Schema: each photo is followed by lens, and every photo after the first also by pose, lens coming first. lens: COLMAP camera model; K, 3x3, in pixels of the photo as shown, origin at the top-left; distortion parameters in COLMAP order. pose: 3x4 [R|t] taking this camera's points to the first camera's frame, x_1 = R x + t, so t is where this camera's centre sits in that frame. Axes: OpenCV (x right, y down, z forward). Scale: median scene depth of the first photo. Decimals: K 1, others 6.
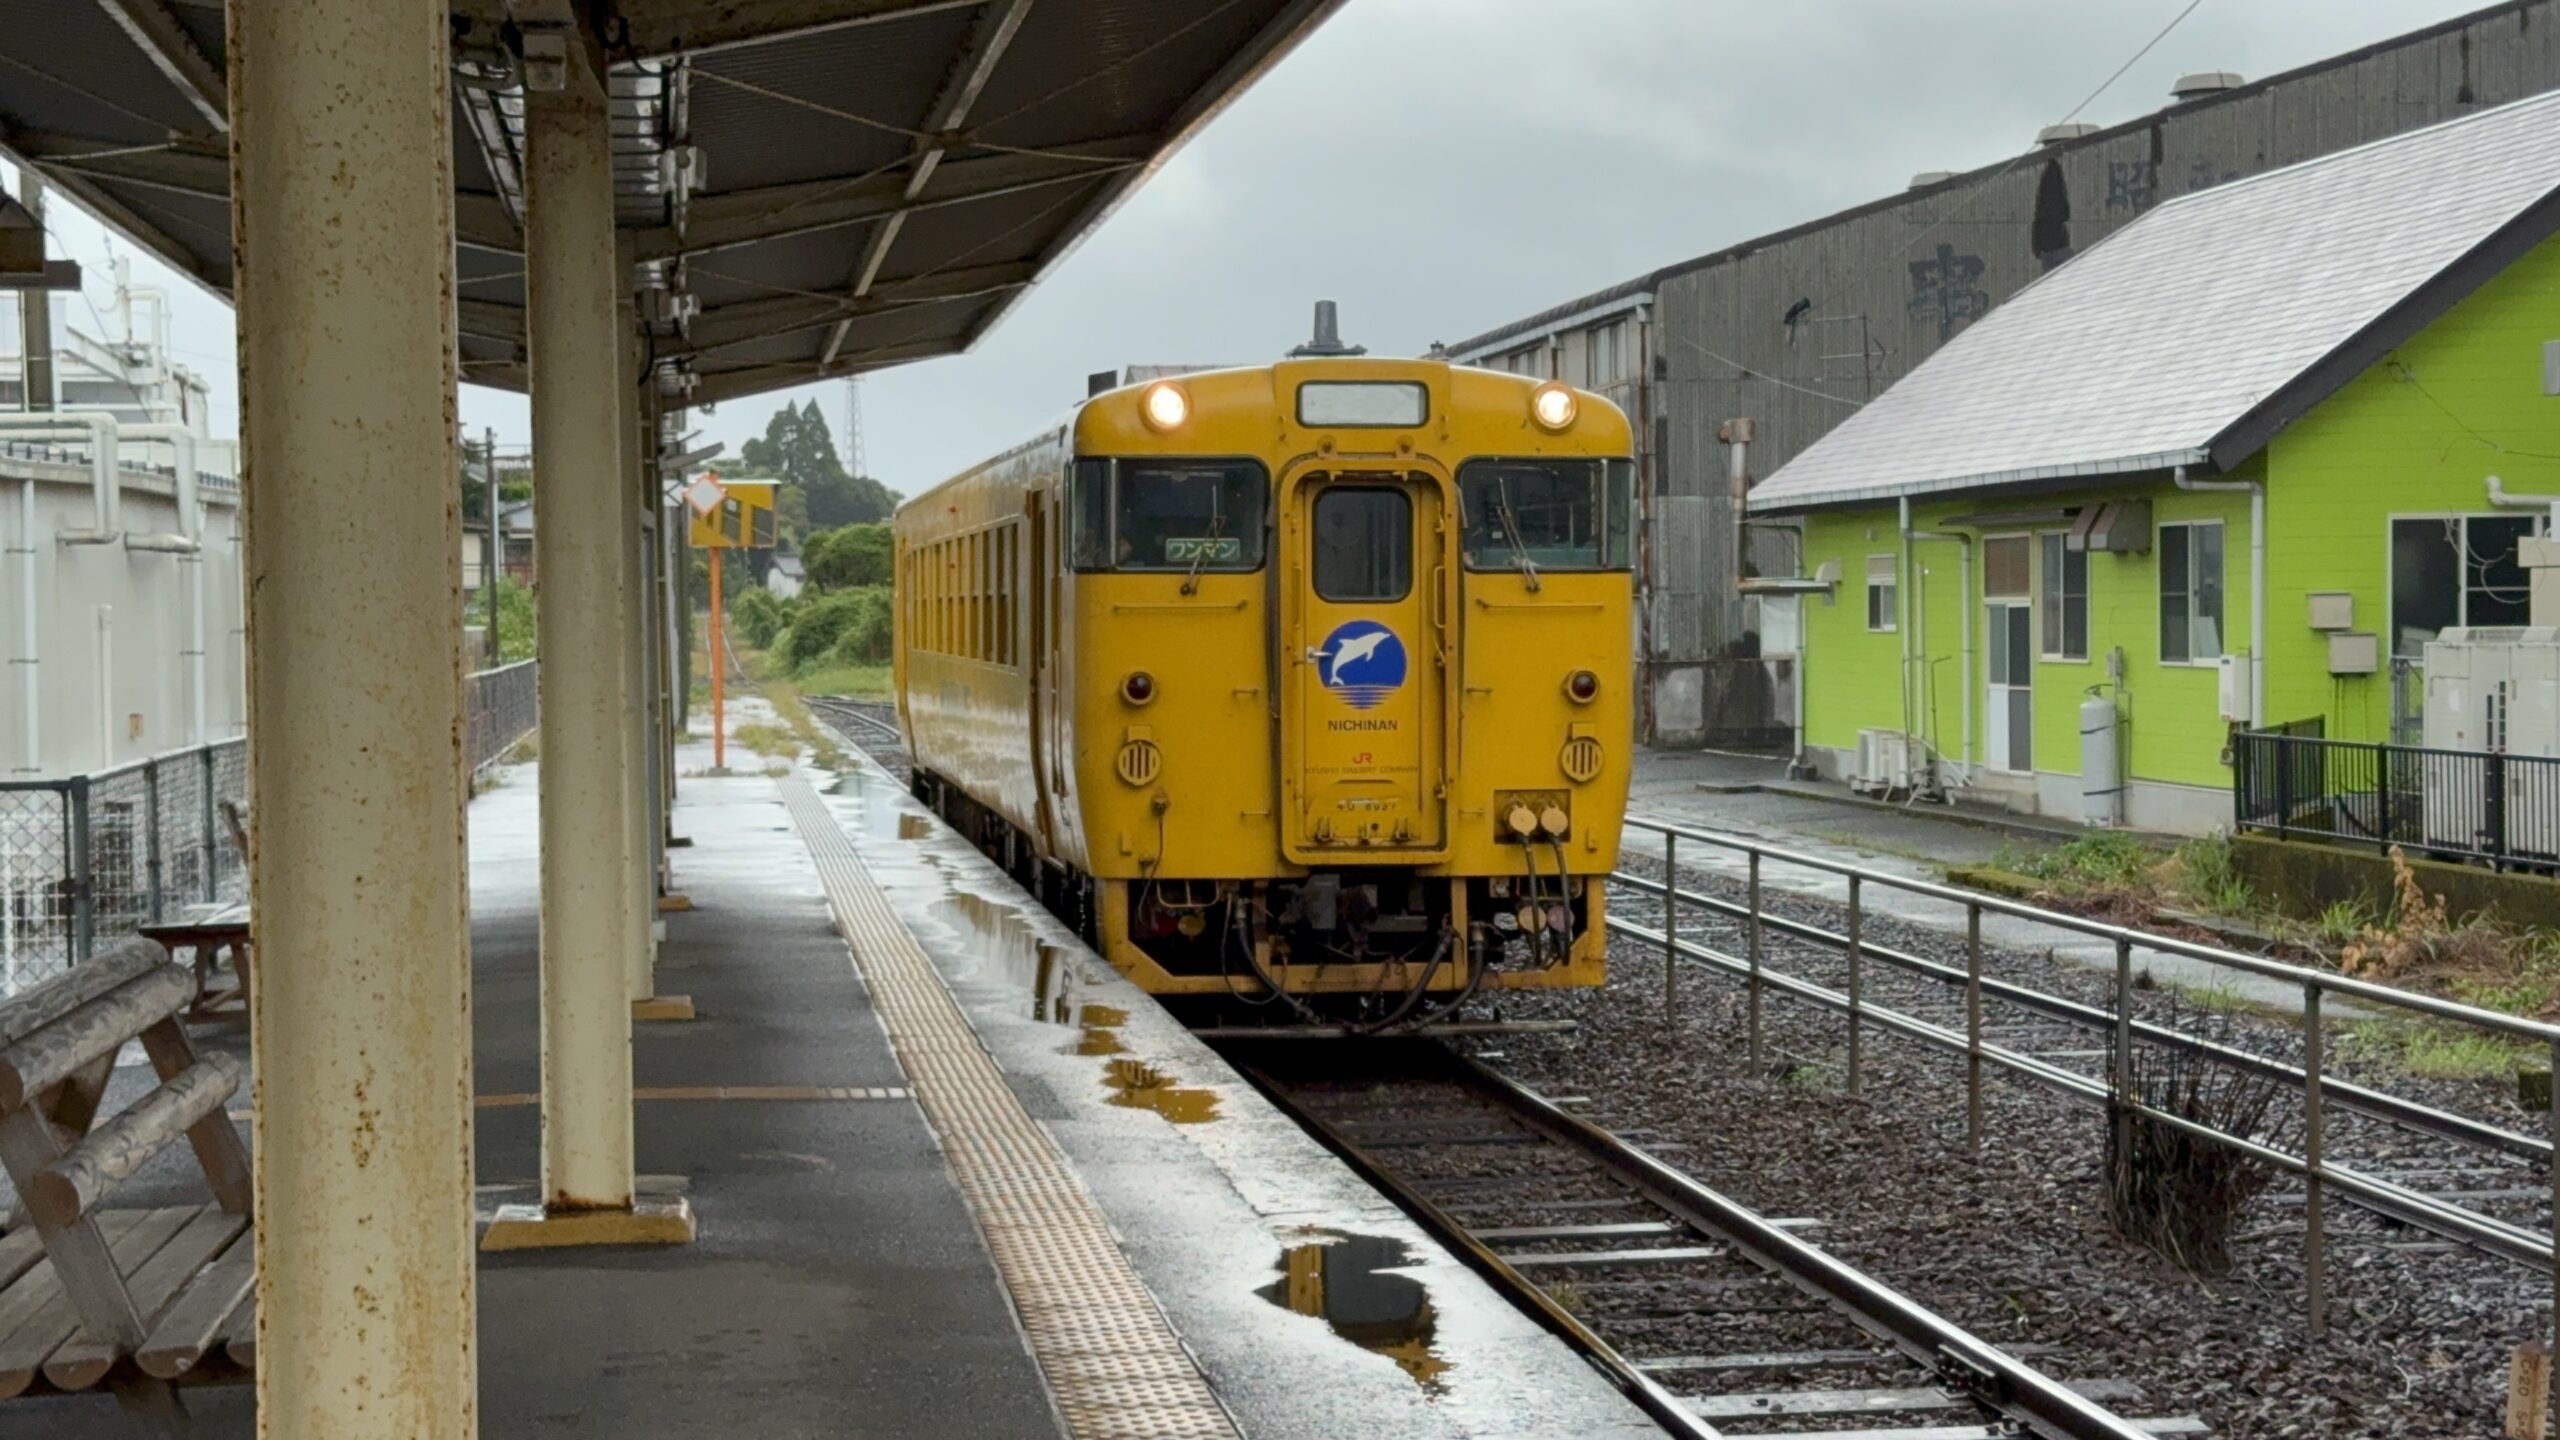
lens RADIAL K [[4500.6, 0, 1286.4], [0, 4500.6, 729.2], [0, 0, 1]] dist [-0.079746, 0.000000]
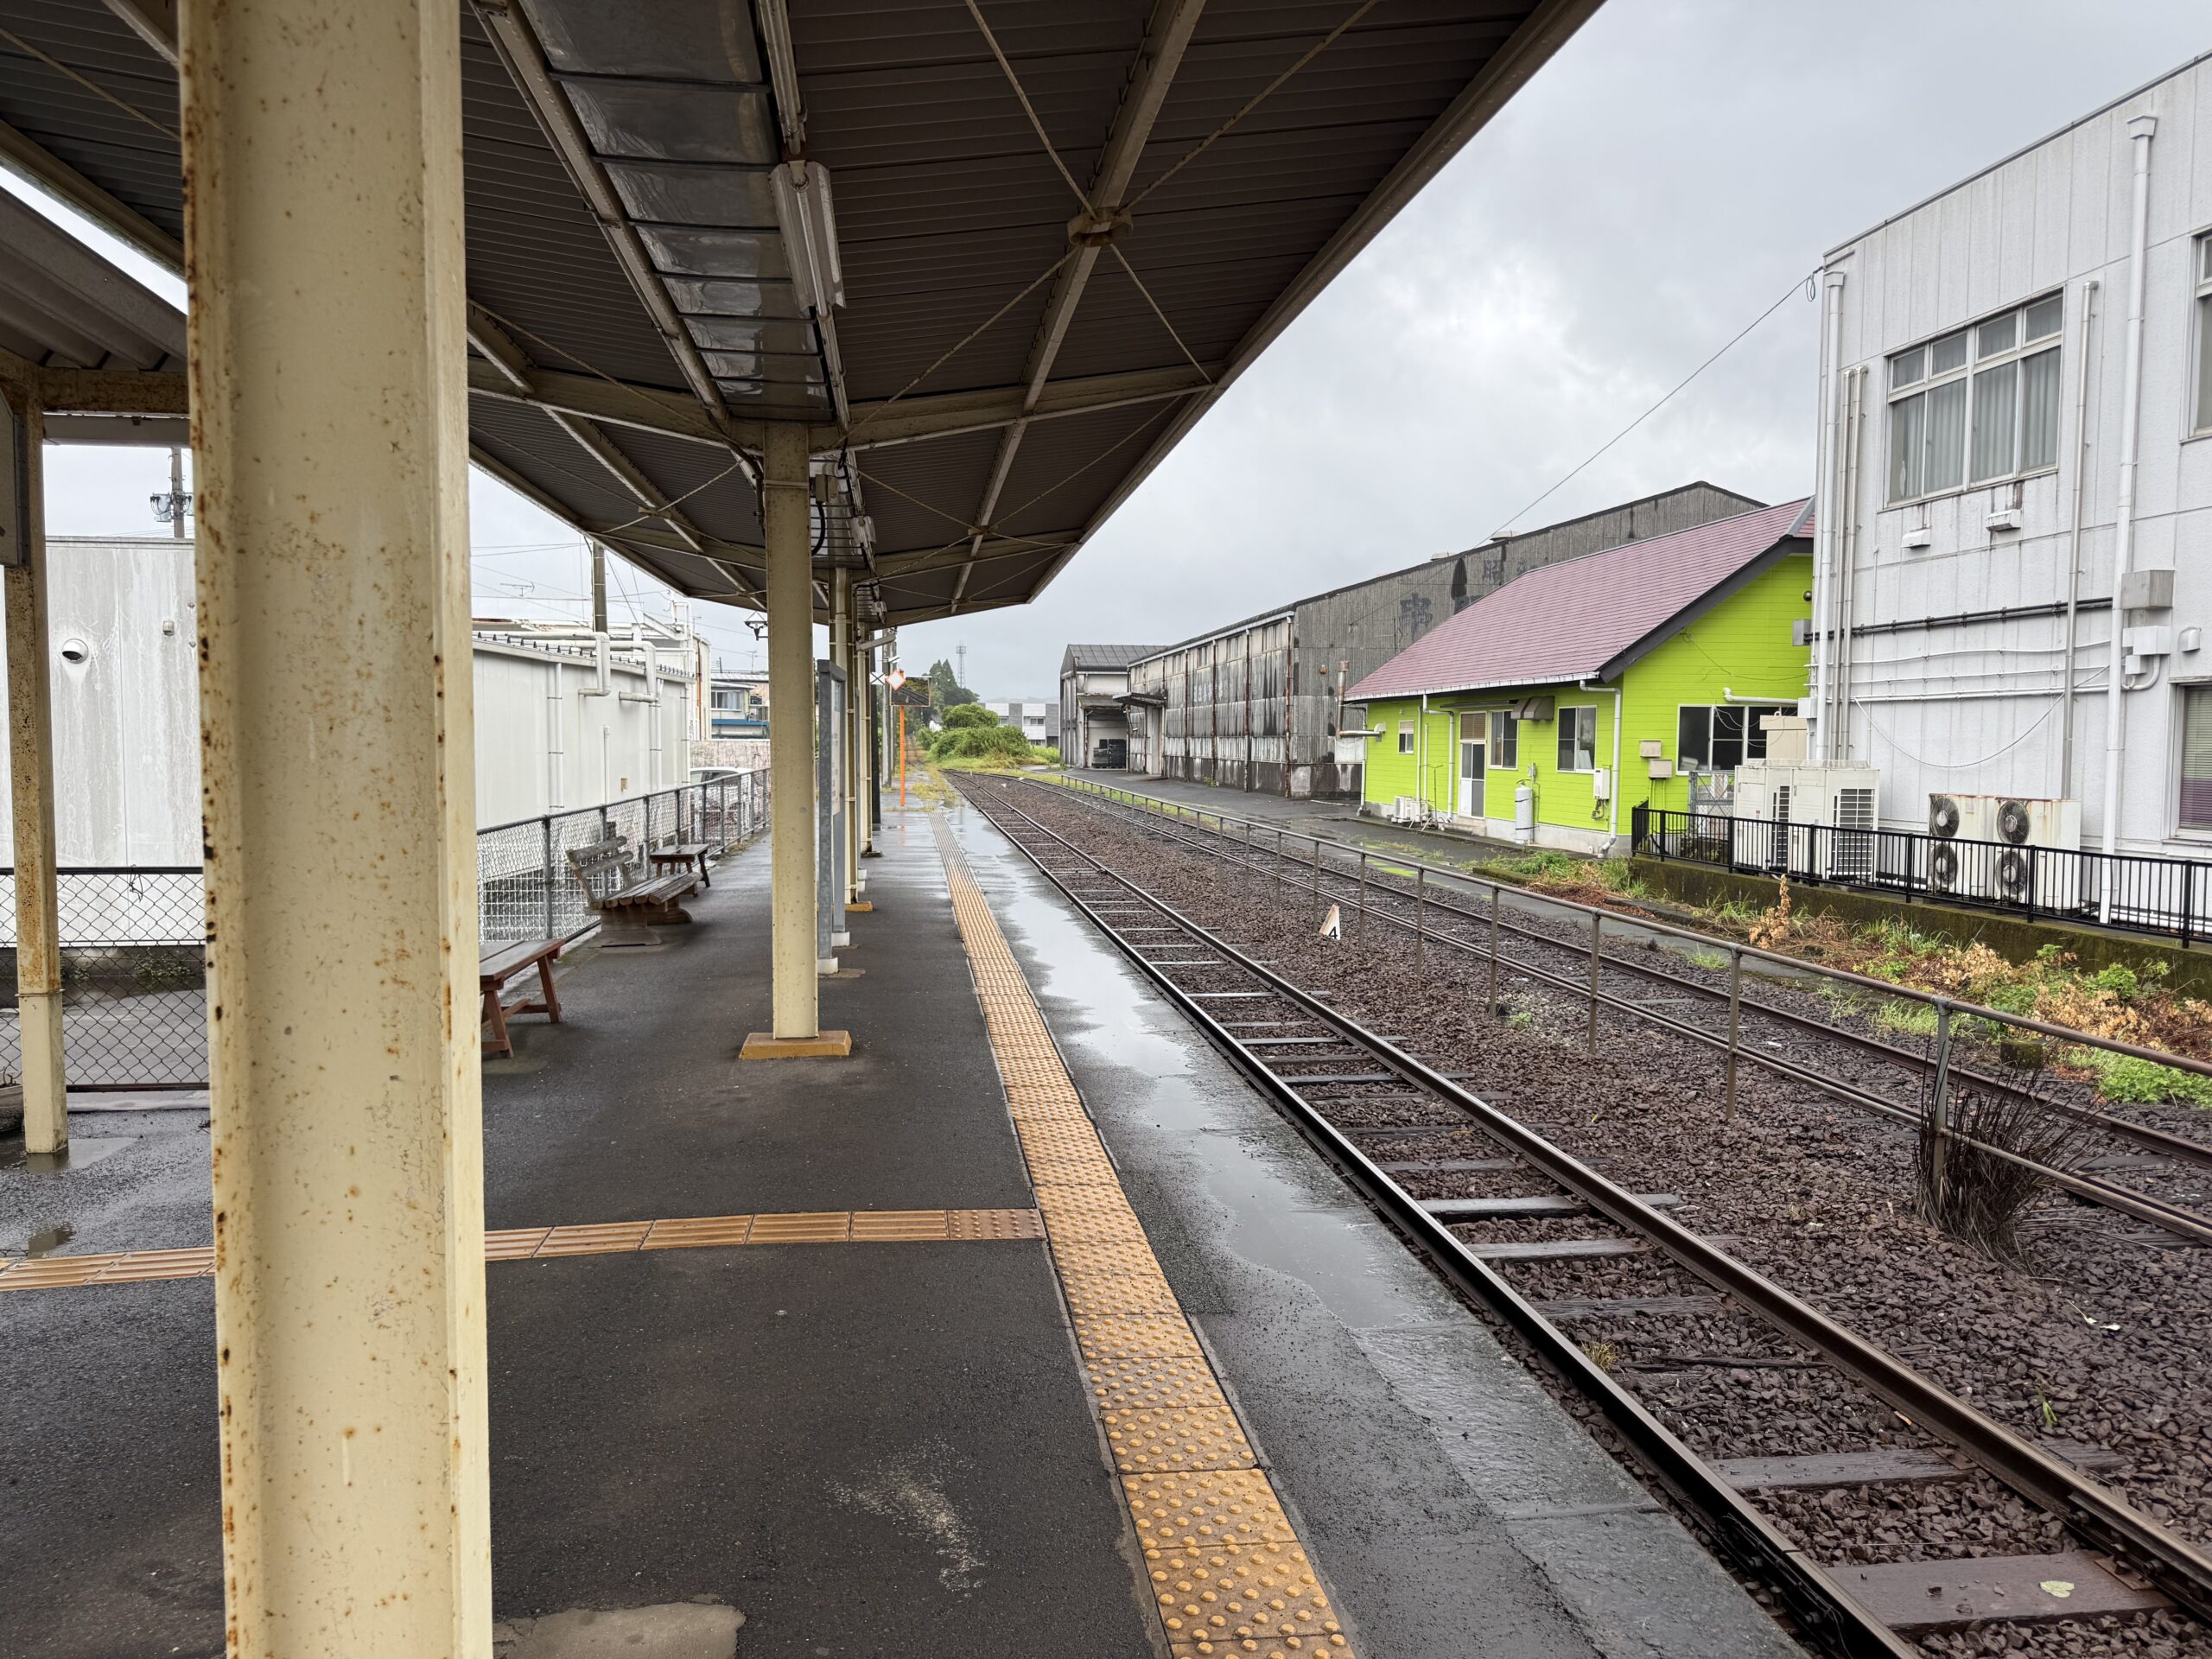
lens RADIAL K [[1562.6, 0, 1088.8], [0, 1562.6, 831.4], [0, 0, 1]] dist [0.010826, -0.001457]
pose [[0.999724, 0.019953, -0.012374, -0.024020], [-0.019541, 0.999279, 0.032559, -0.005644], [0.013014, -0.032309, 0.999393, 0.225690]]
